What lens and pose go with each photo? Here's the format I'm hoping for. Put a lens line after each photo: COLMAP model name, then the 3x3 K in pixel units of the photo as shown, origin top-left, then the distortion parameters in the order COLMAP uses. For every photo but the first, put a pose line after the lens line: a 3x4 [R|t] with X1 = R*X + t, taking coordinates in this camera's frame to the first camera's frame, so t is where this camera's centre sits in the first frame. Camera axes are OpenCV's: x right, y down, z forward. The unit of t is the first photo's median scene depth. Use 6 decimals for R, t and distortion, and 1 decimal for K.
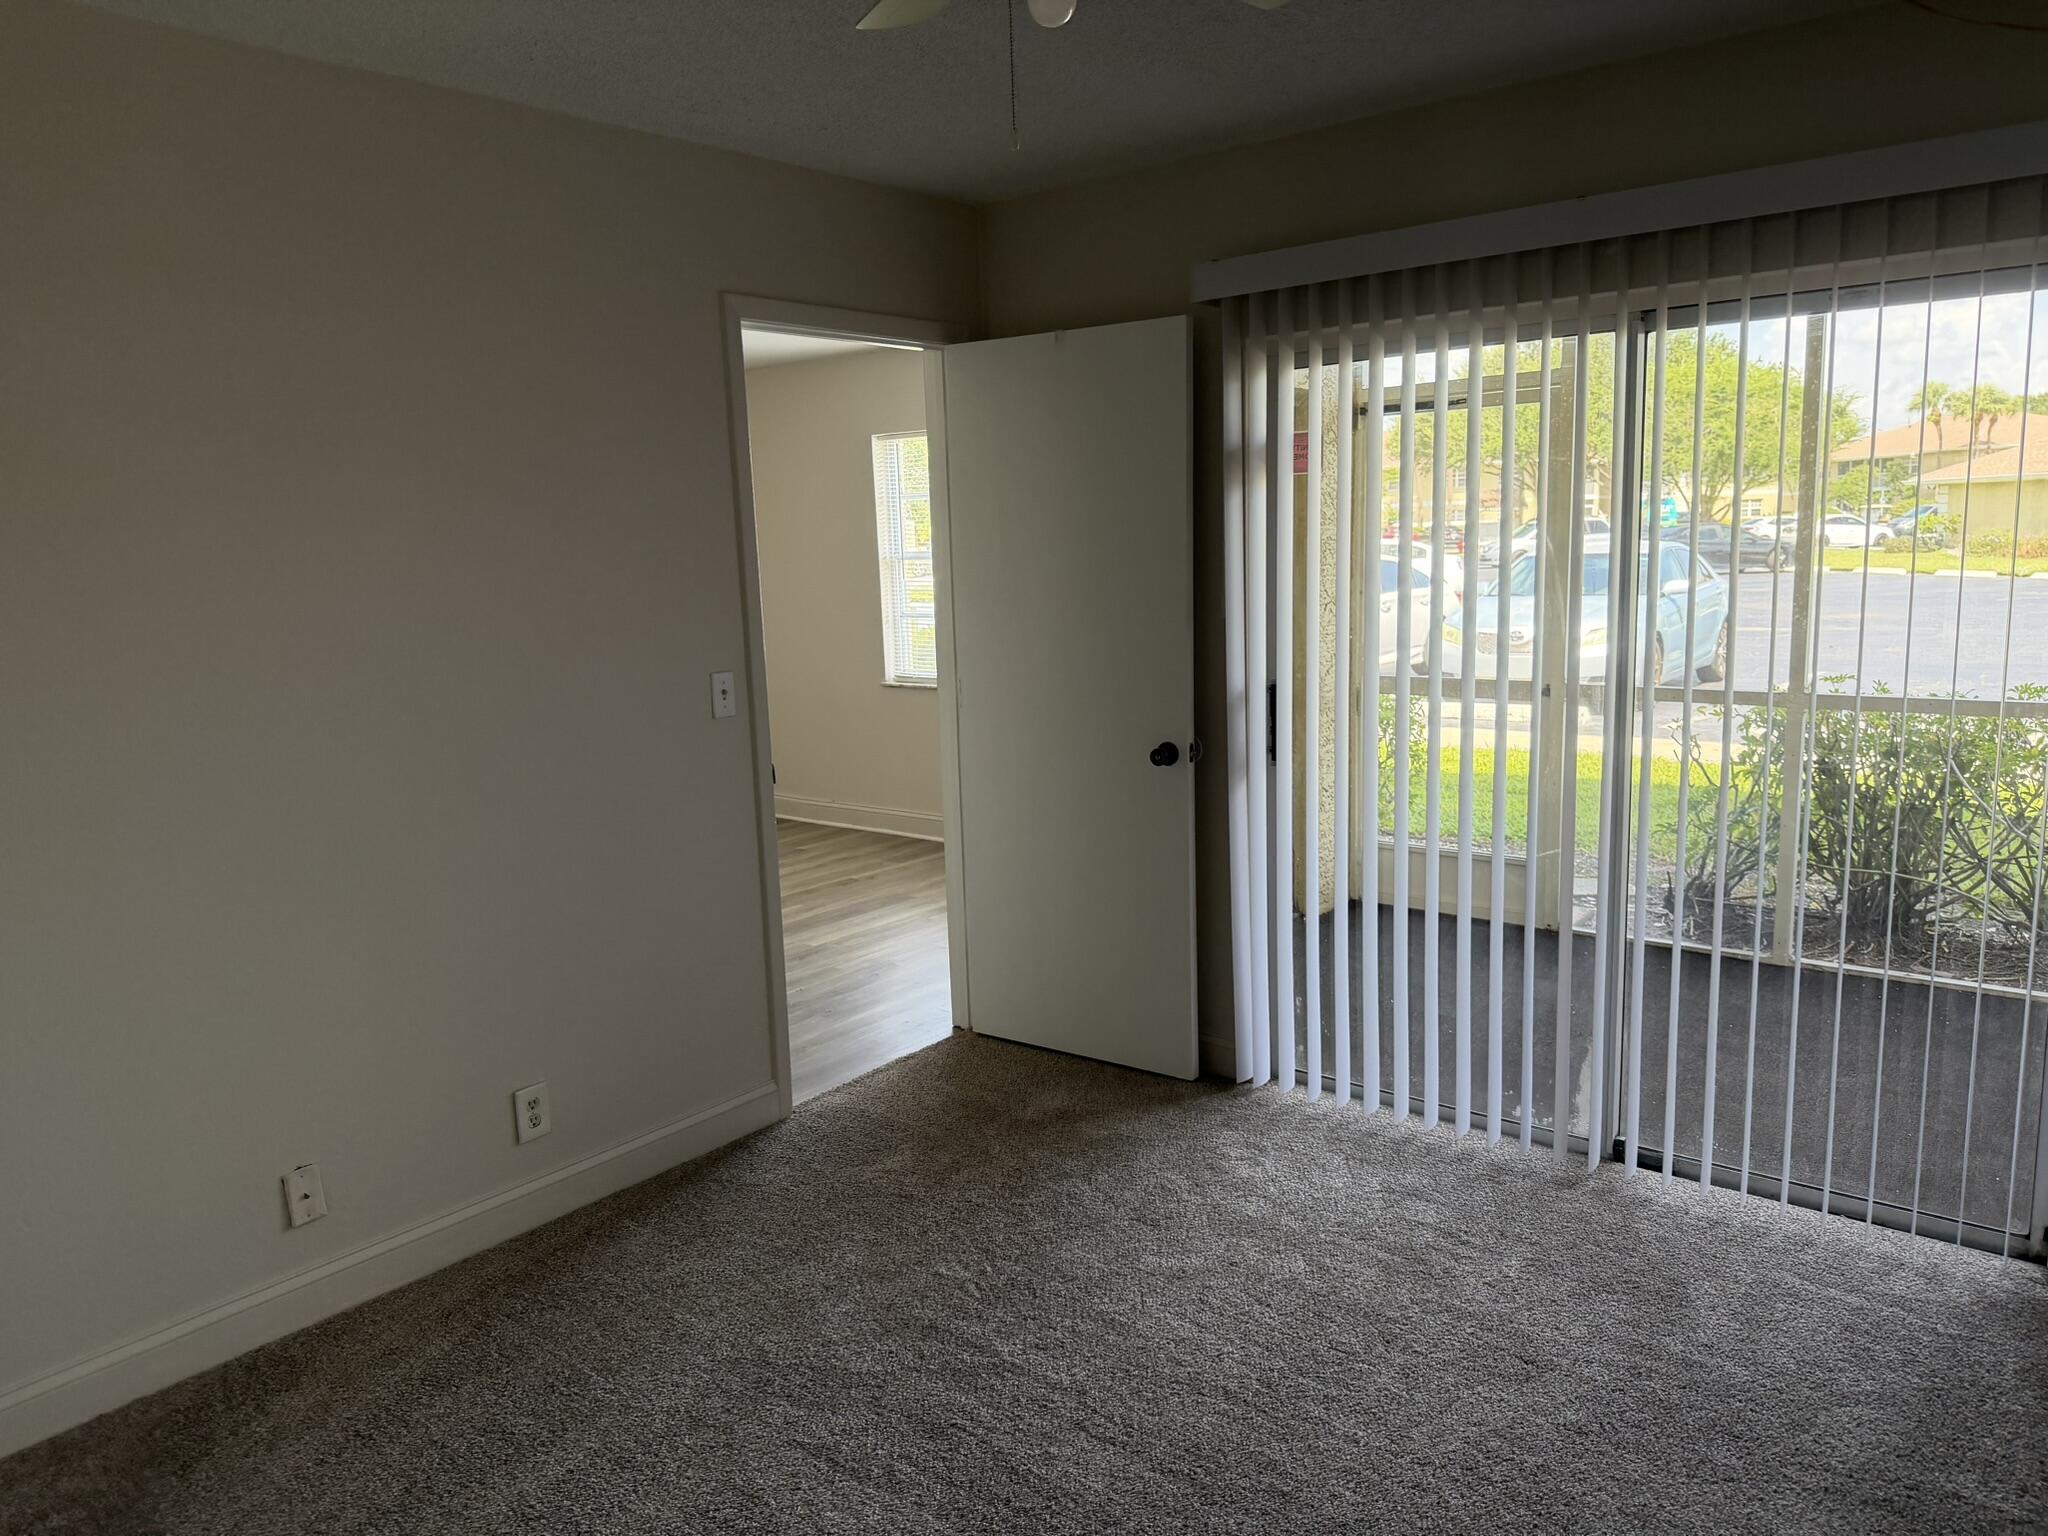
lens RADIAL K [[1420.0, 0, 1020.8], [0, 1420.0, 770.9], [0, 0, 1]] dist [0.012964, -0.034275]
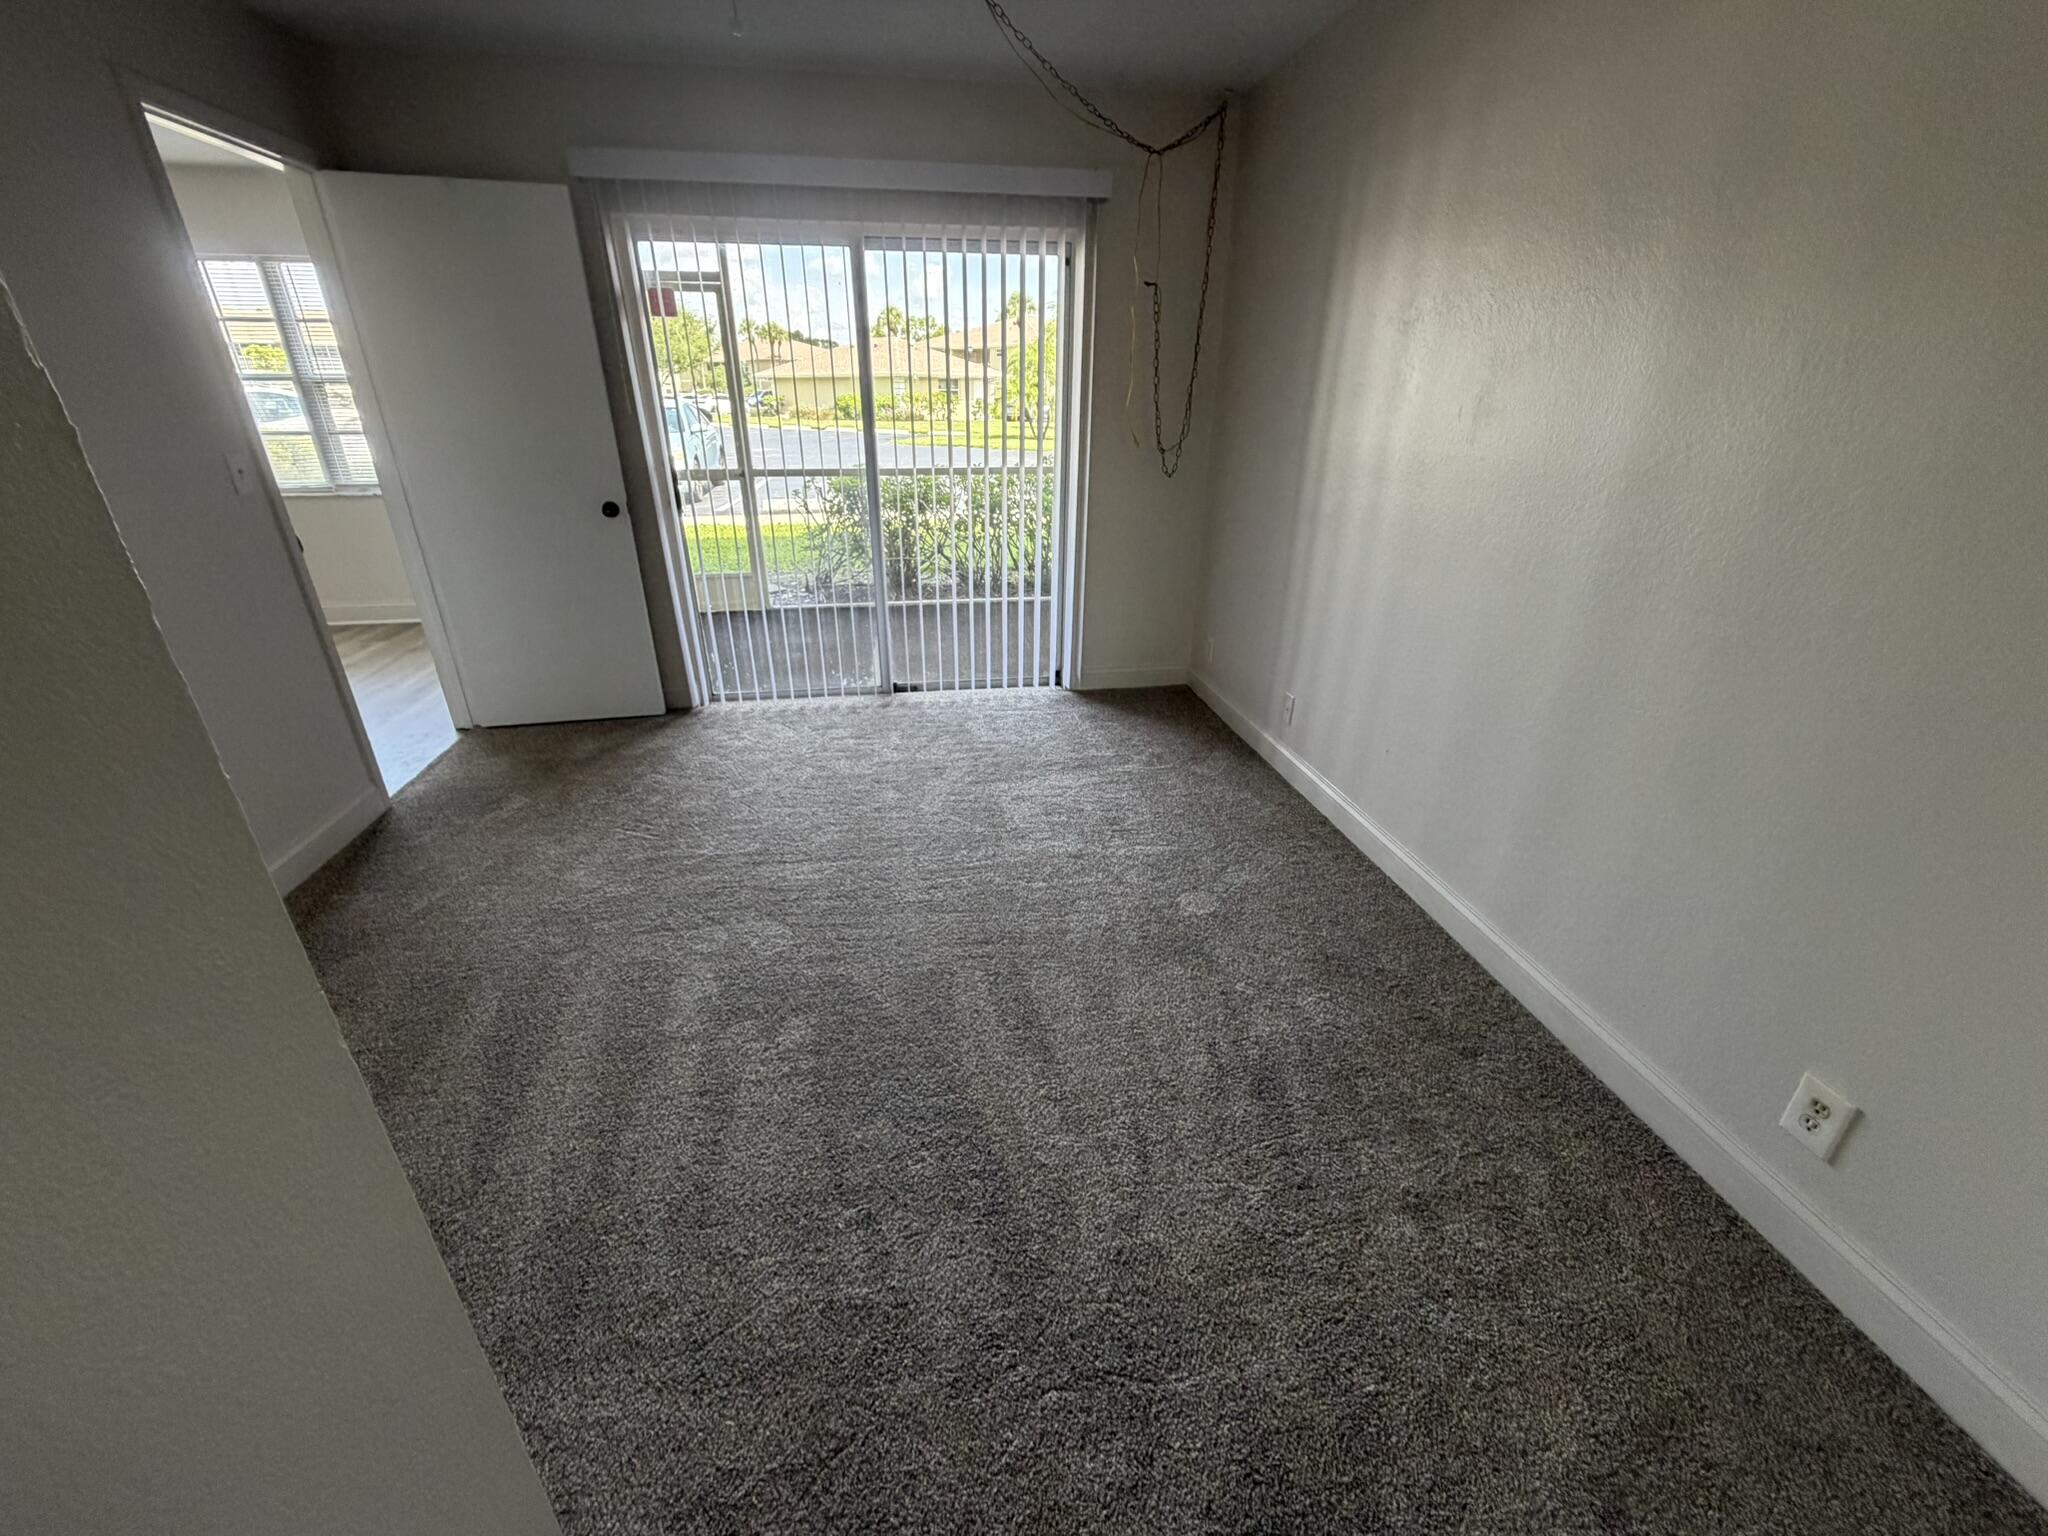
lens RADIAL K [[834.5, 0, 1017.7], [0, 834.5, 757.7], [0, 0, 1]] dist [0.000031, 0.000110]
pose [[0.642135, -0.268012, 0.718214, -0.341983], [0.096099, 0.957646, 0.271441, 0.042786], [-0.760544, -0.105282, 0.640693, 0.052852]]
